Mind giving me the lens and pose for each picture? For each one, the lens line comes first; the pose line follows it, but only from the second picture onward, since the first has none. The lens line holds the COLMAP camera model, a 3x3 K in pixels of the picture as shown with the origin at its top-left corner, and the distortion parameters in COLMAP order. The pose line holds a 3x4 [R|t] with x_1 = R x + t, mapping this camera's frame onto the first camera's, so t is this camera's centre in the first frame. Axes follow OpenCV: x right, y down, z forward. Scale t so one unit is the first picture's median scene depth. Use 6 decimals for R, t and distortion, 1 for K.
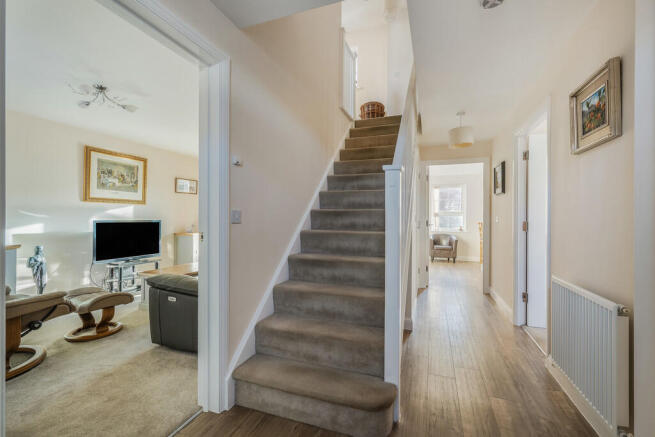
lens RADIAL K [[280.9, 0, 326.9], [0, 280.9, 215.0], [0, 0, 1]] dist [-0.009817, -0.001227]
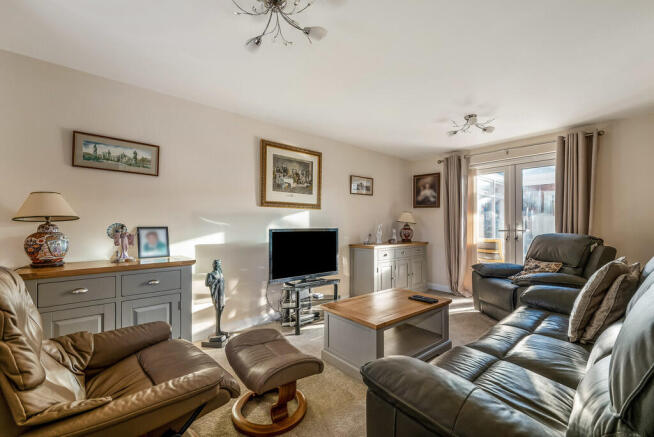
lens RADIAL K [[275.7, 0, 325.4], [0, 275.7, 223.2], [0, 0, 1]] dist [-0.000099, -0.000011]
pose [[0.874434, -0.001497, -0.485141, -0.281075], [0.005047, 0.999969, 0.006013, -0.001275], [0.485117, -0.007706, 0.874415, 0.347331]]
